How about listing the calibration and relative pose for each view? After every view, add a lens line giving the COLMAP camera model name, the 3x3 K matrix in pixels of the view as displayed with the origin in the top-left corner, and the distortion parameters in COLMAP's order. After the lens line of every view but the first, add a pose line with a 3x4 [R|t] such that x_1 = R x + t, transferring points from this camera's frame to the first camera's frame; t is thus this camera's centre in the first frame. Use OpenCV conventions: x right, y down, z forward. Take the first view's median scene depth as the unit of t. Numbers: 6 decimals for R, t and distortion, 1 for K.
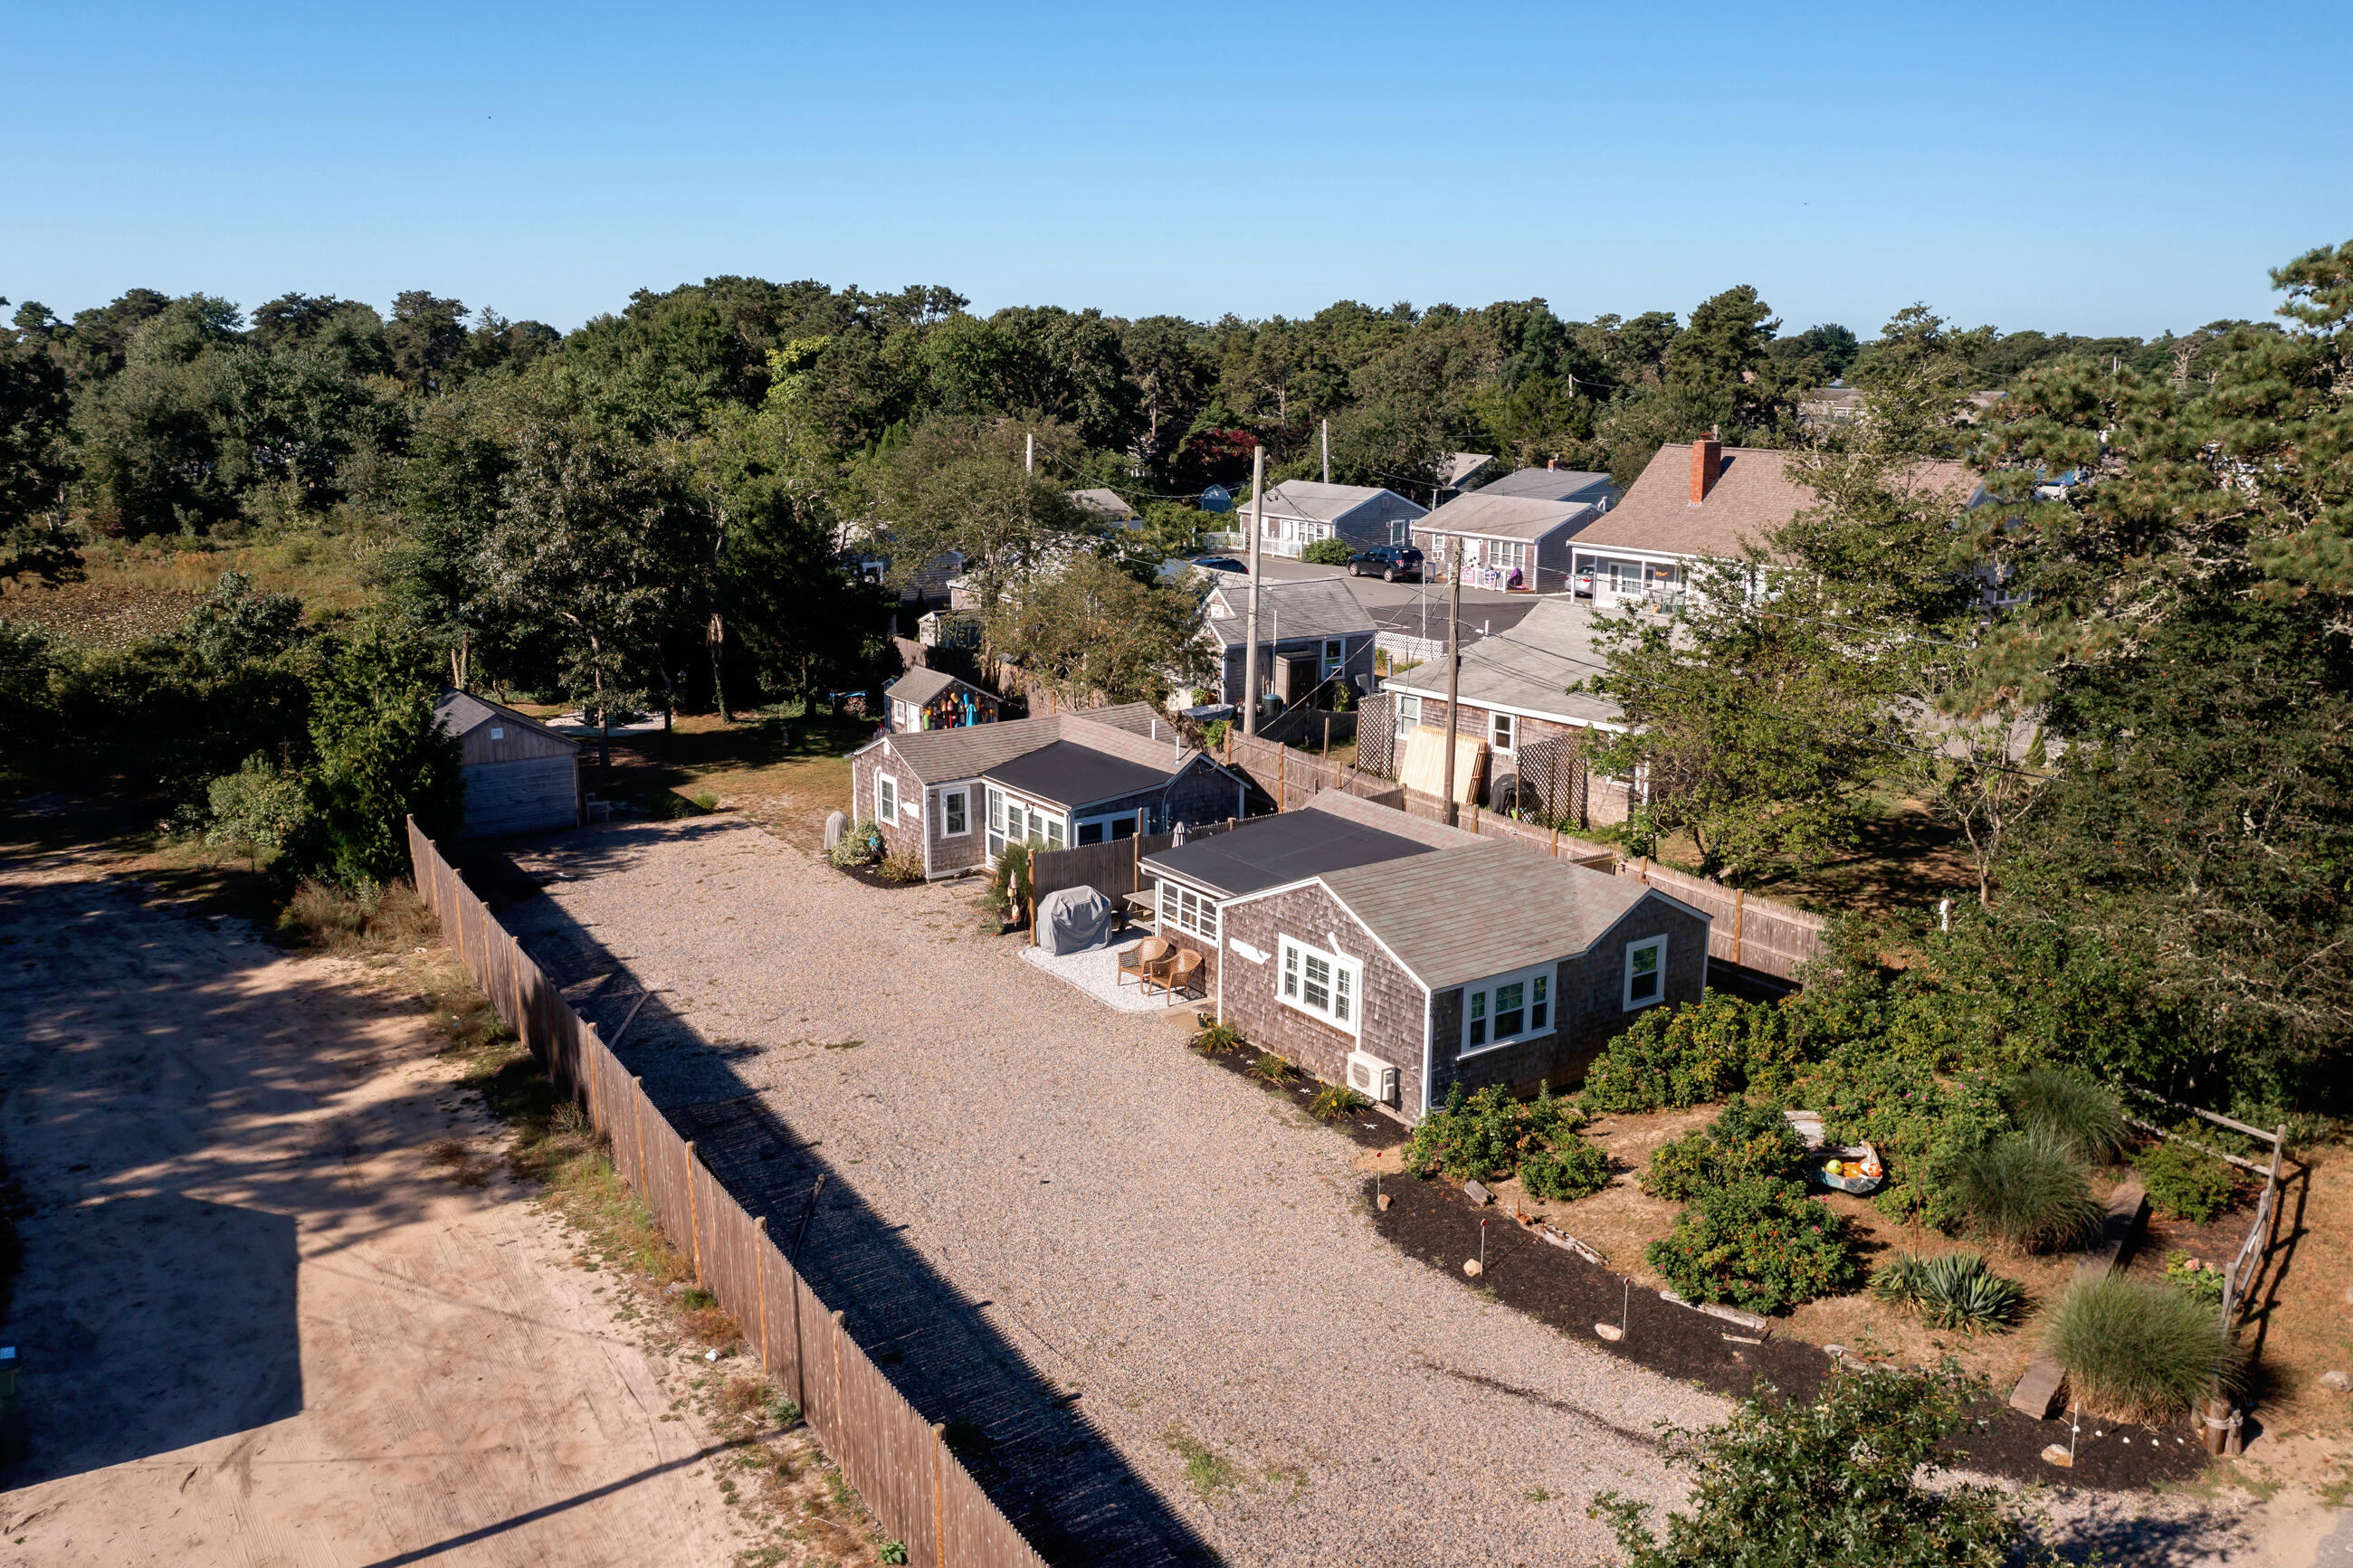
lens RADIAL K [[1859.2, 0, 1176.7], [0, 1859.2, 782.3], [0, 0, 1]] dist [-0.021309, -0.005322]
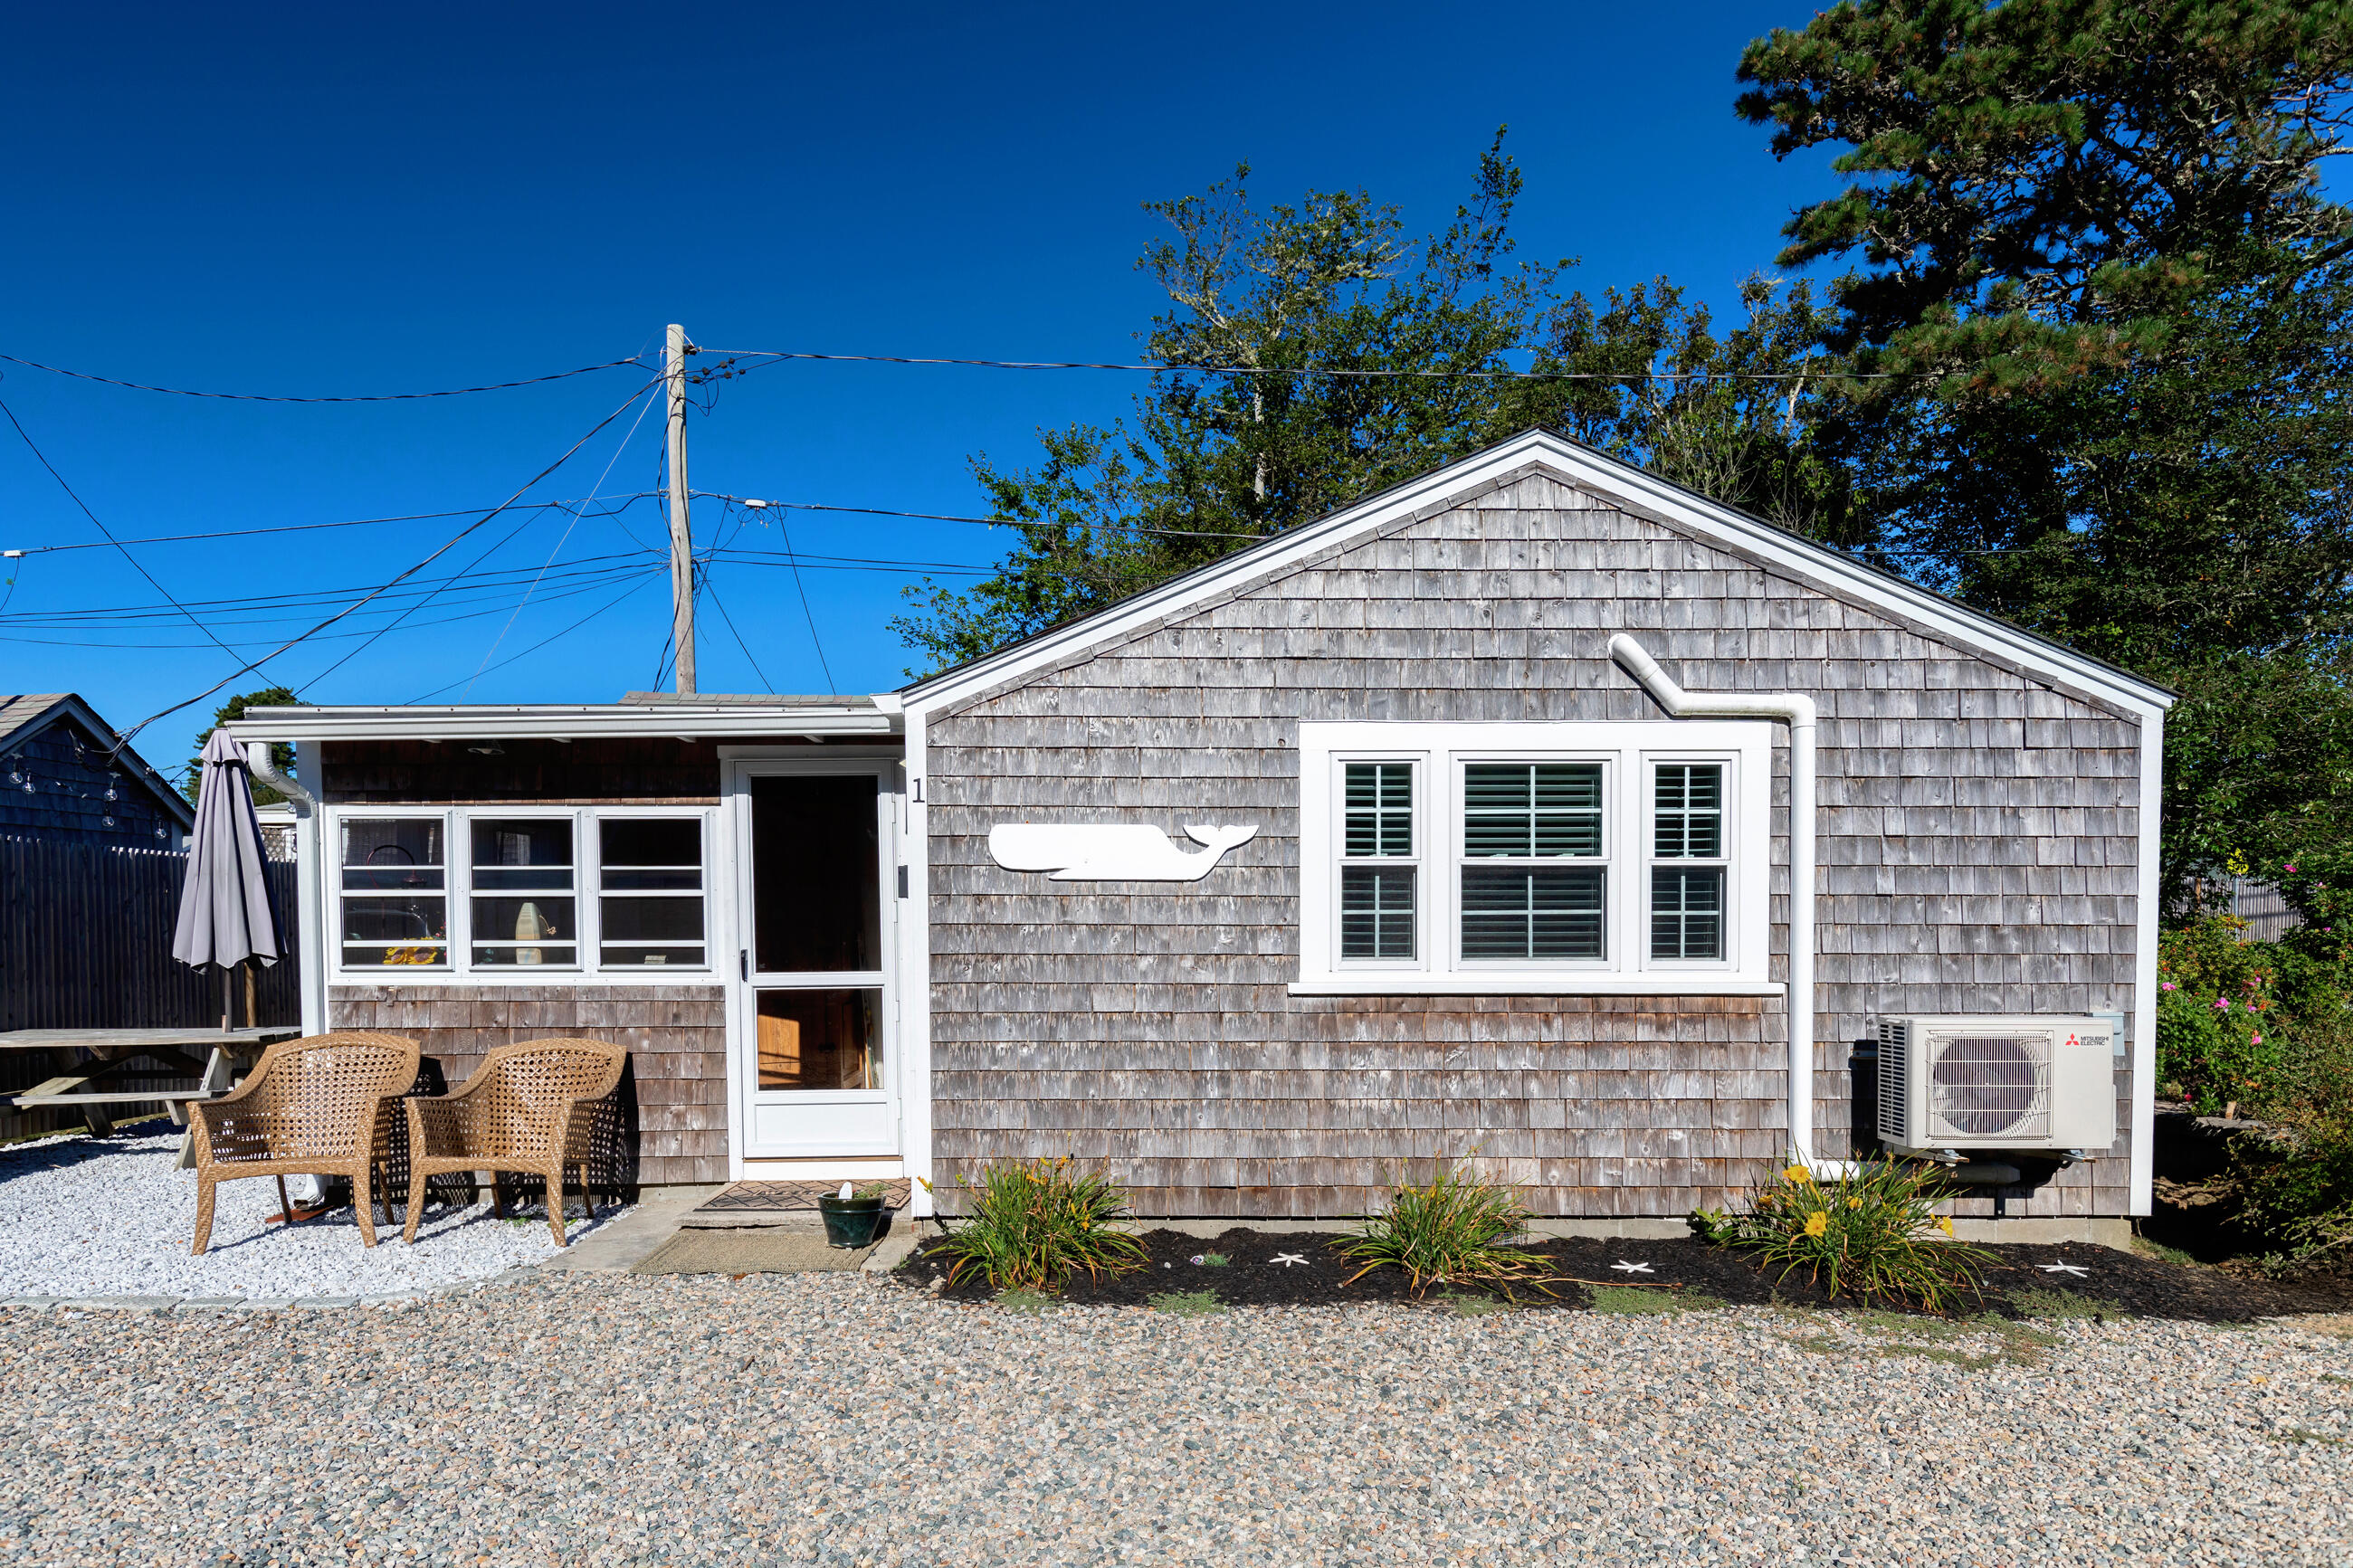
lens RADIAL K [[1361.9, 0, 1193.1], [0, 1361.9, 969.4], [0, 0, 1]] dist [-0.001663, -0.001583]
pose [[0.561598, -0.041293, 0.826379, -0.081268], [0.192814, 0.977788, -0.082176, 0.093436], [-0.804630, 0.205487, 0.557086, 0.671689]]
